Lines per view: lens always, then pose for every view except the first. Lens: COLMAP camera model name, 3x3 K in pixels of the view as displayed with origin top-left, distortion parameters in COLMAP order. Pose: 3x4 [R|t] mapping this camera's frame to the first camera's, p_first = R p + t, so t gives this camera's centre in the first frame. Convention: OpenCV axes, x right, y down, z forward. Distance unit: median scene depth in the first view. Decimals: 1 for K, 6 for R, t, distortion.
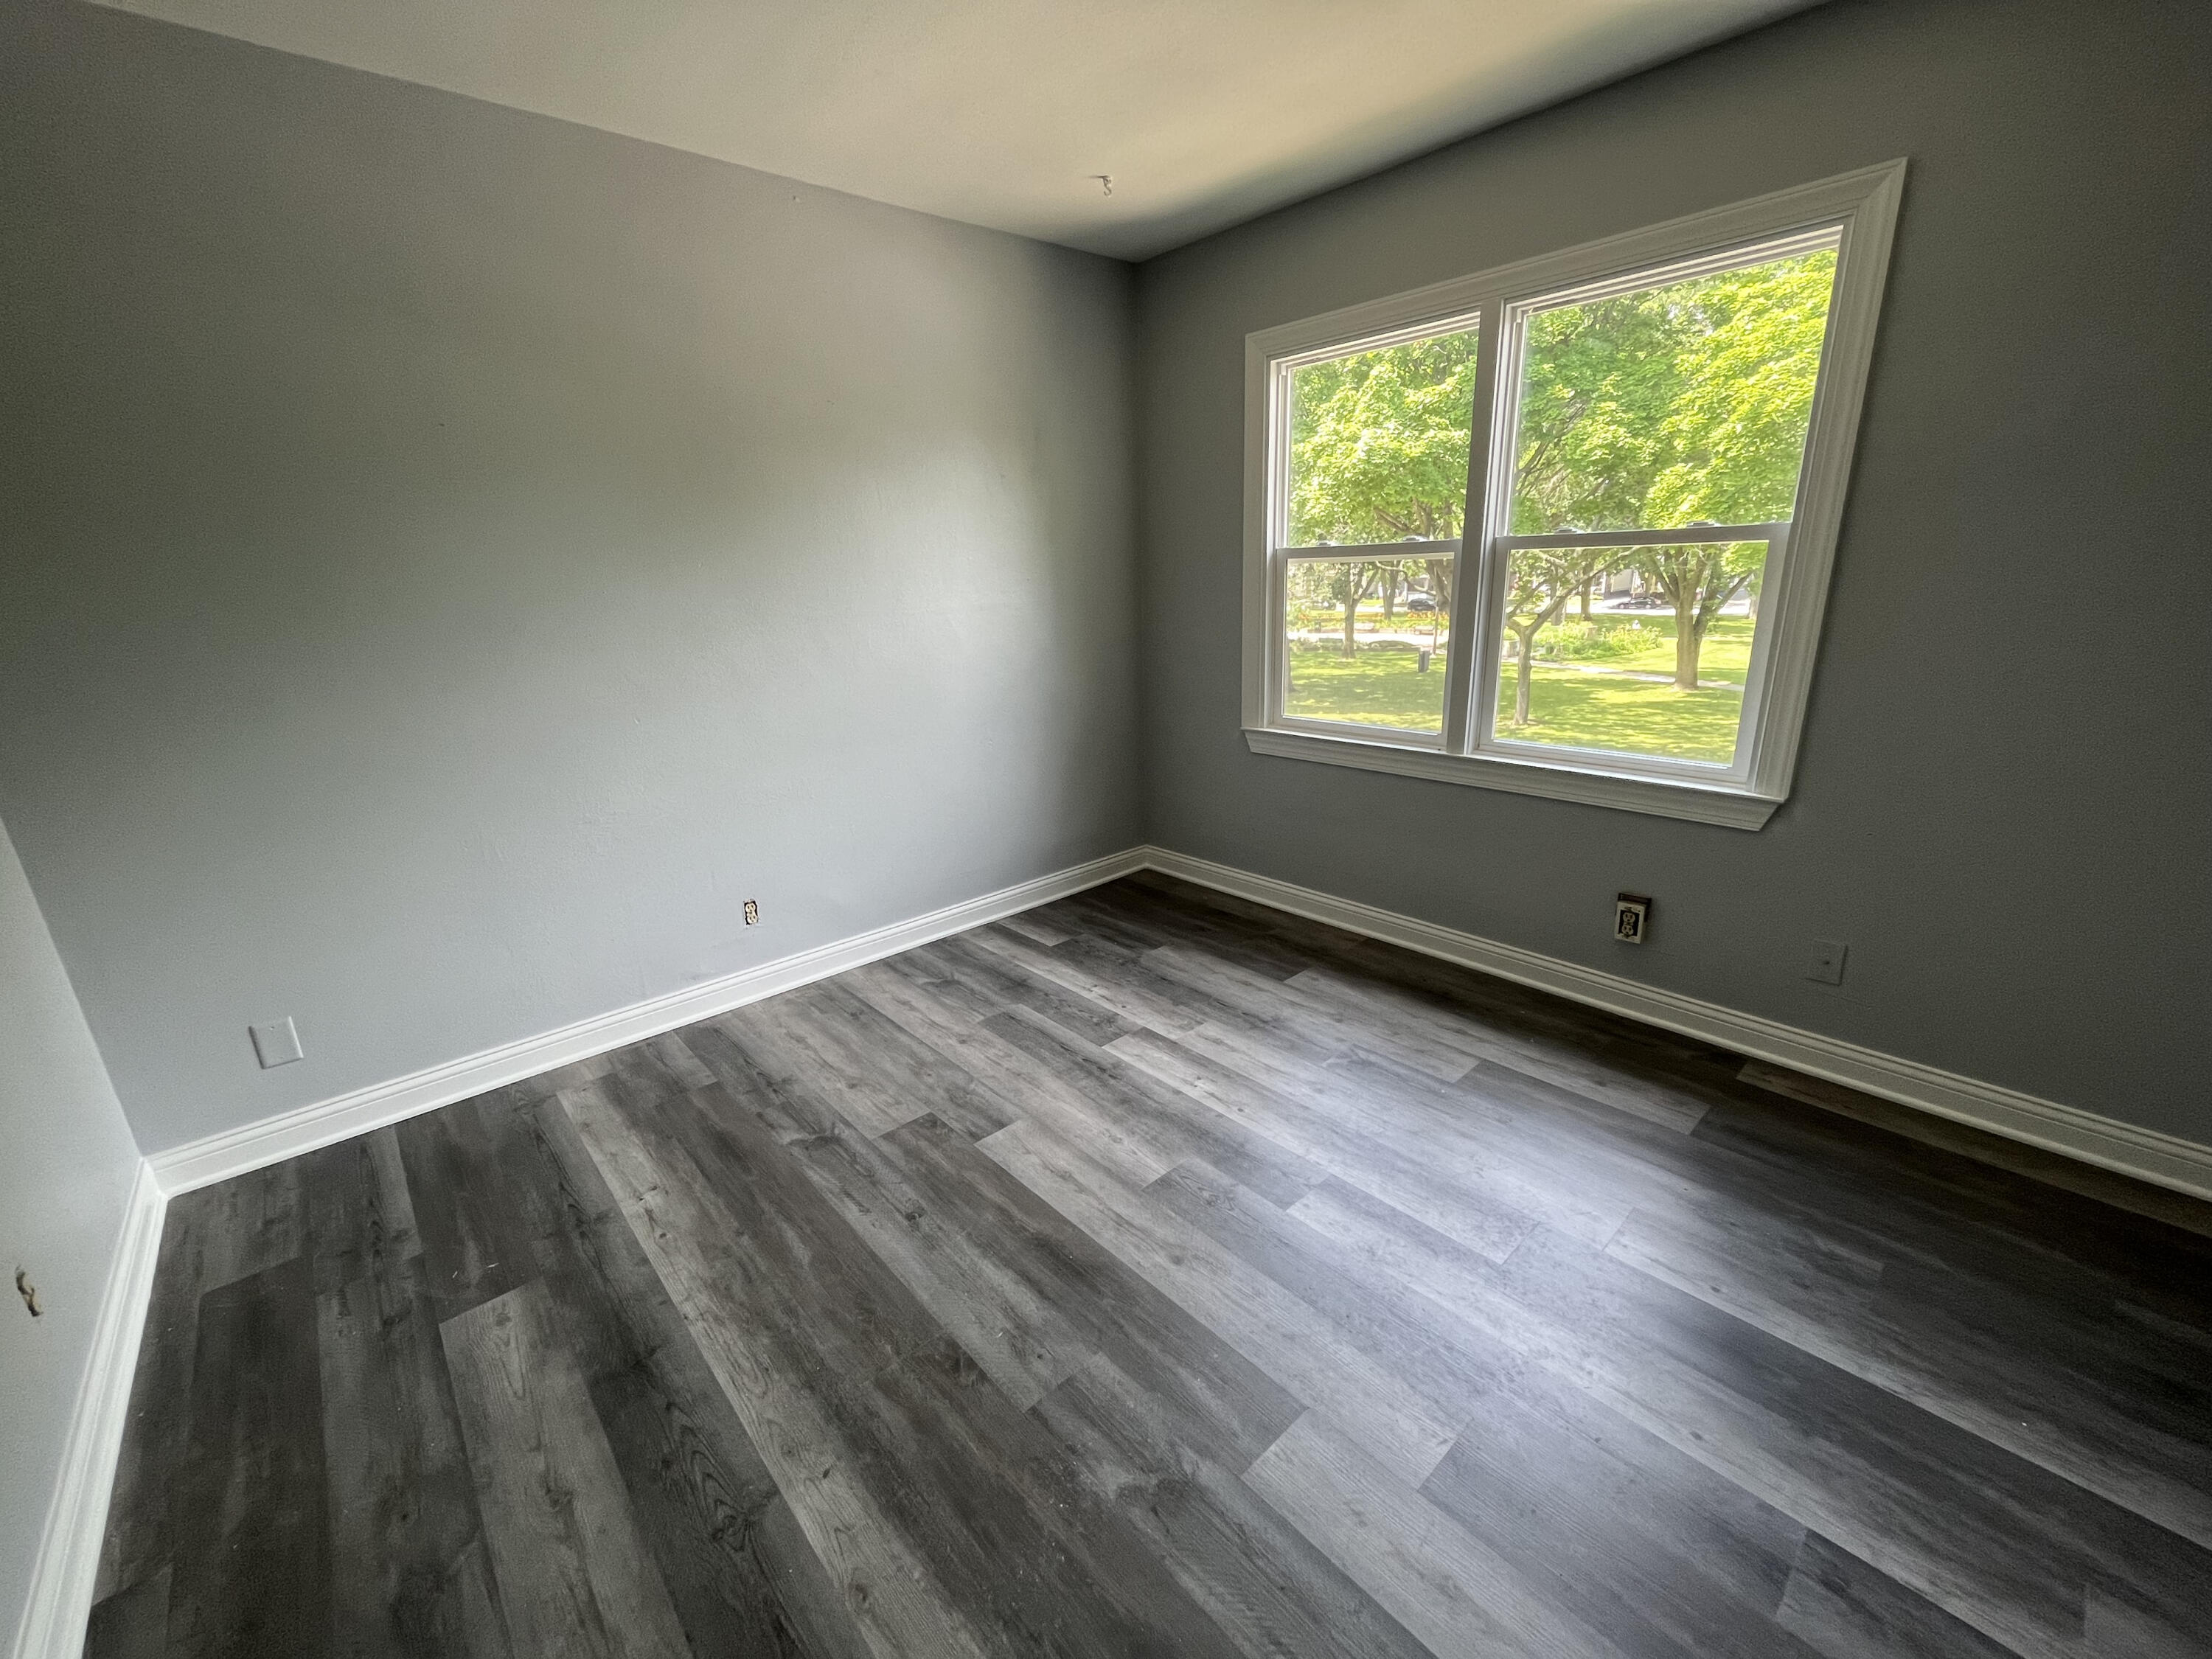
lens RADIAL K [[886.3, 0, 1107.2], [0, 886.3, 824.2], [0, 0, 1]] dist [-0.000860, -0.000029]
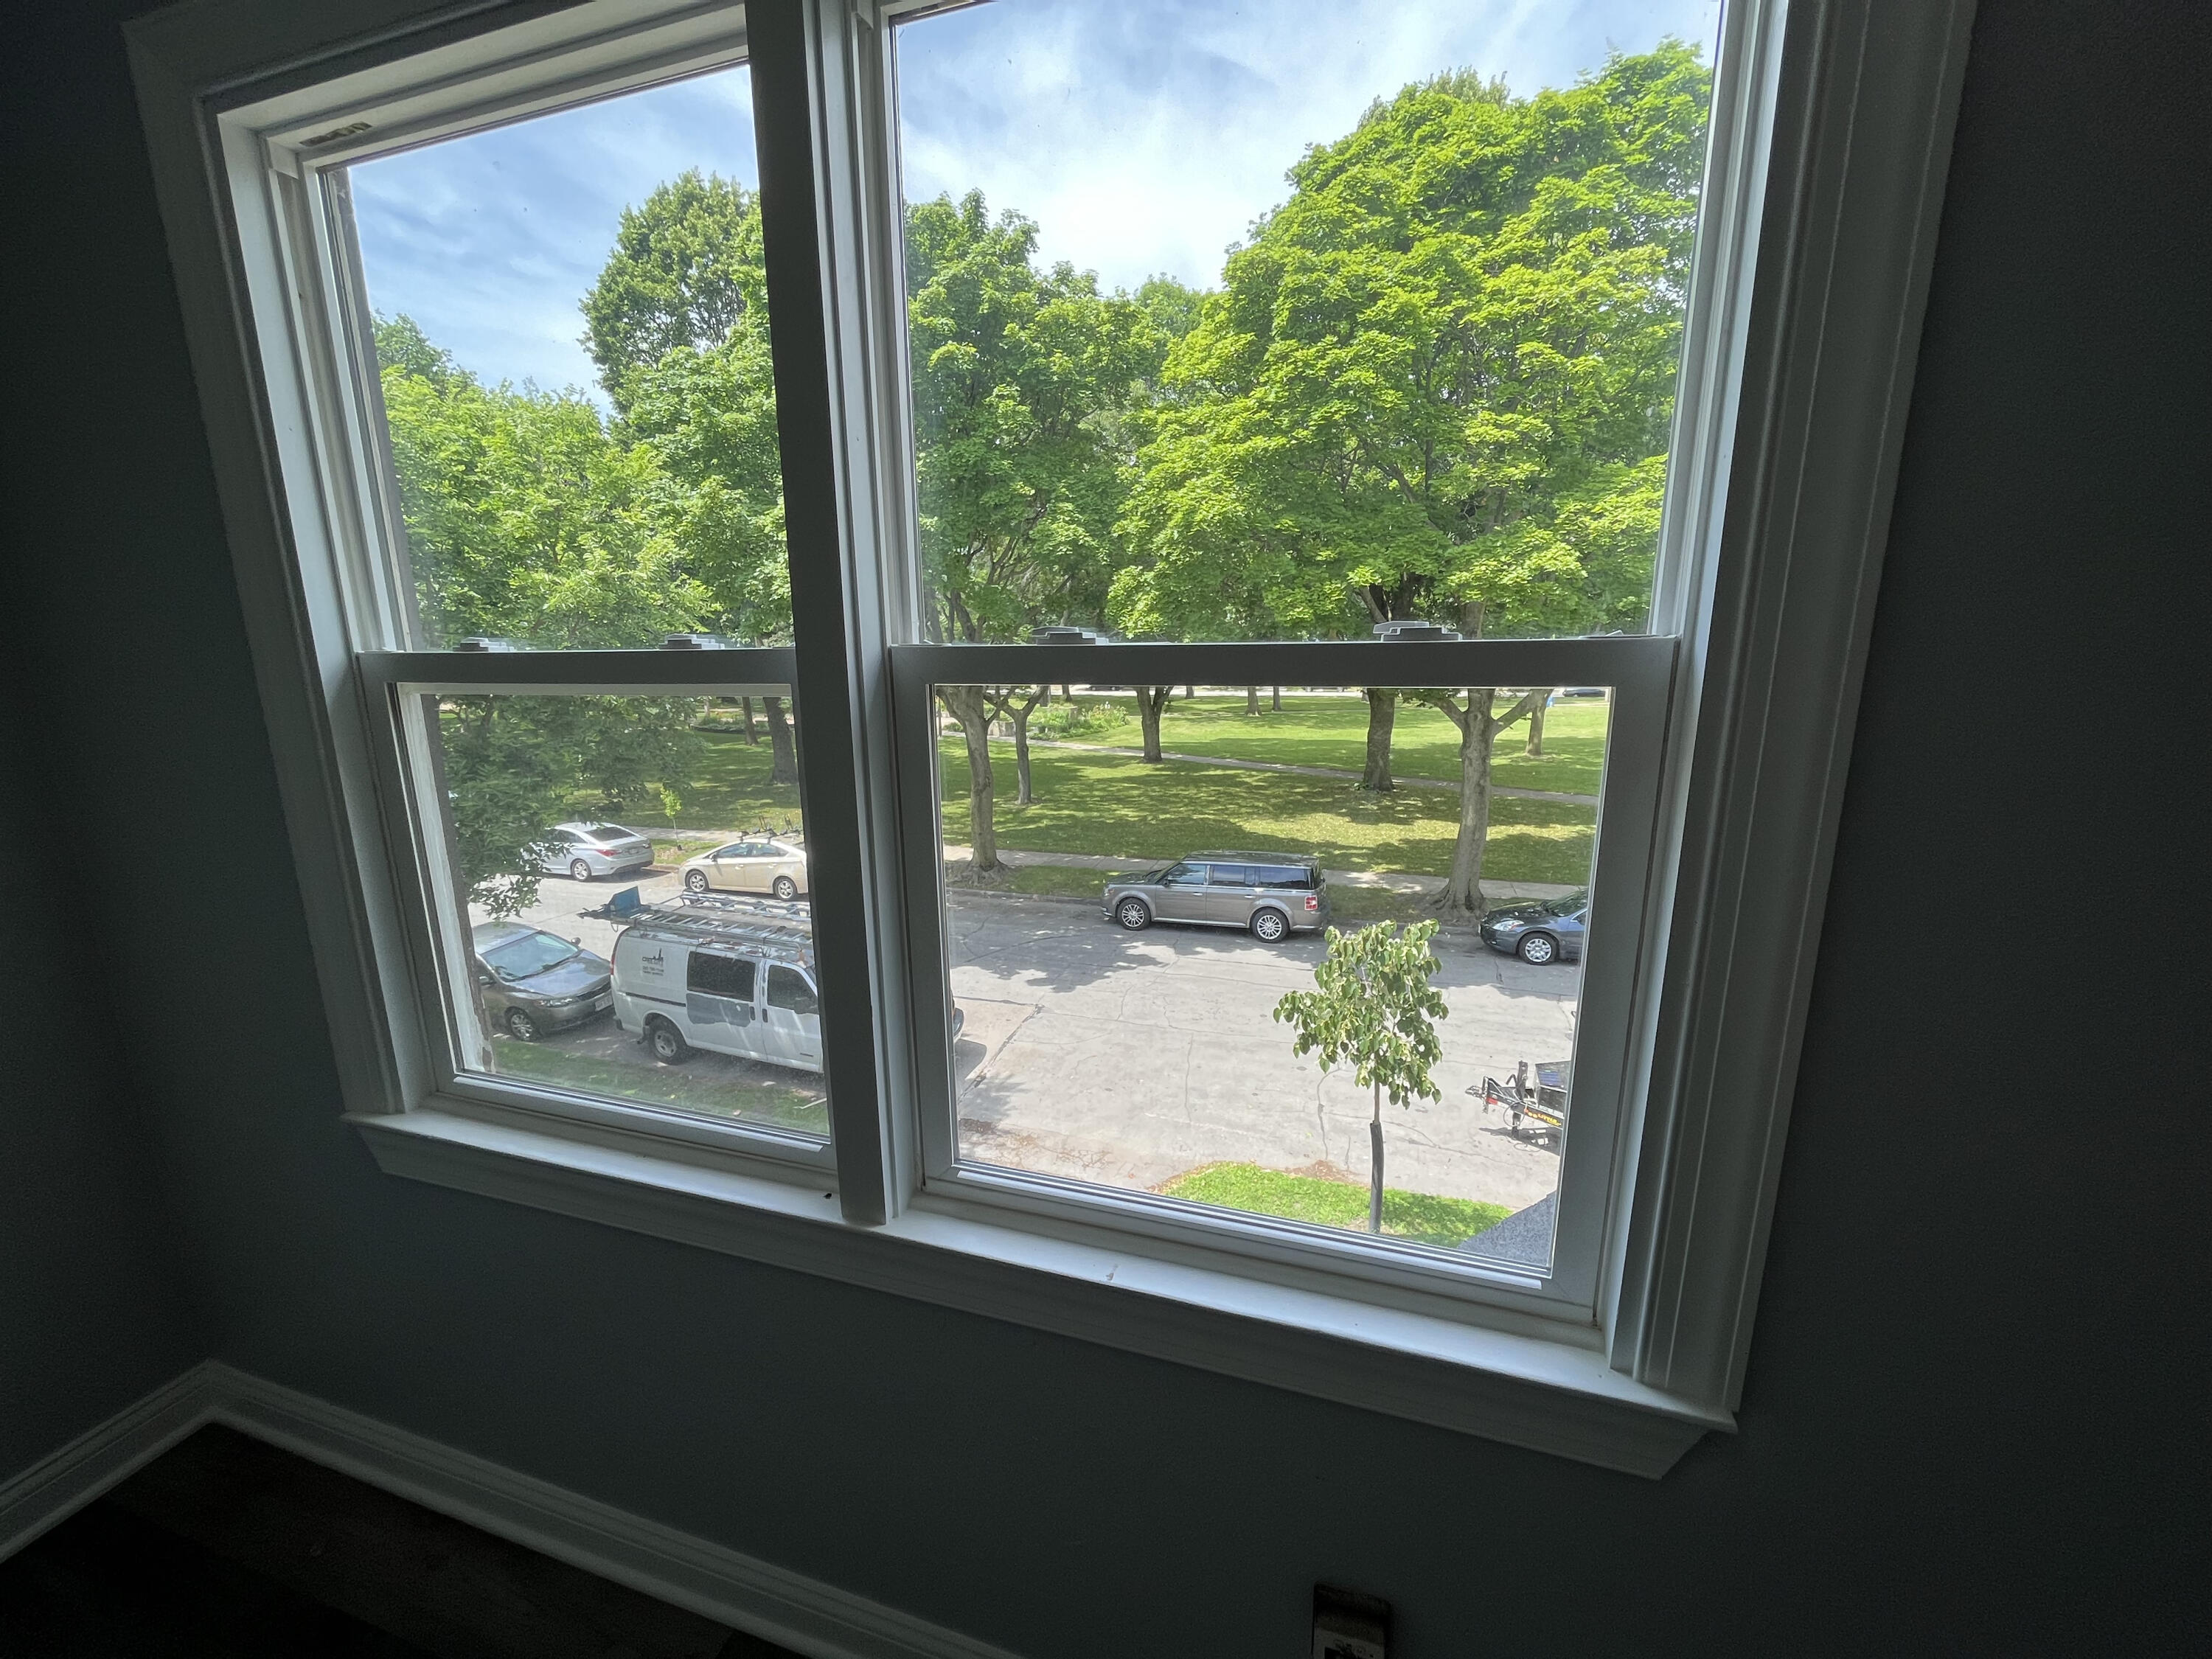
lens RADIAL K [[886.3, 0, 1100.9], [0, 886.3, 829.1], [0, 0, 1]] dist [-0.000860, -0.000029]
pose [[0.866403, -0.082714, 0.492447, 0.061516], [0.123562, 0.991029, -0.050934, -0.041443], [-0.483816, 0.104977, 0.868851, 0.122624]]
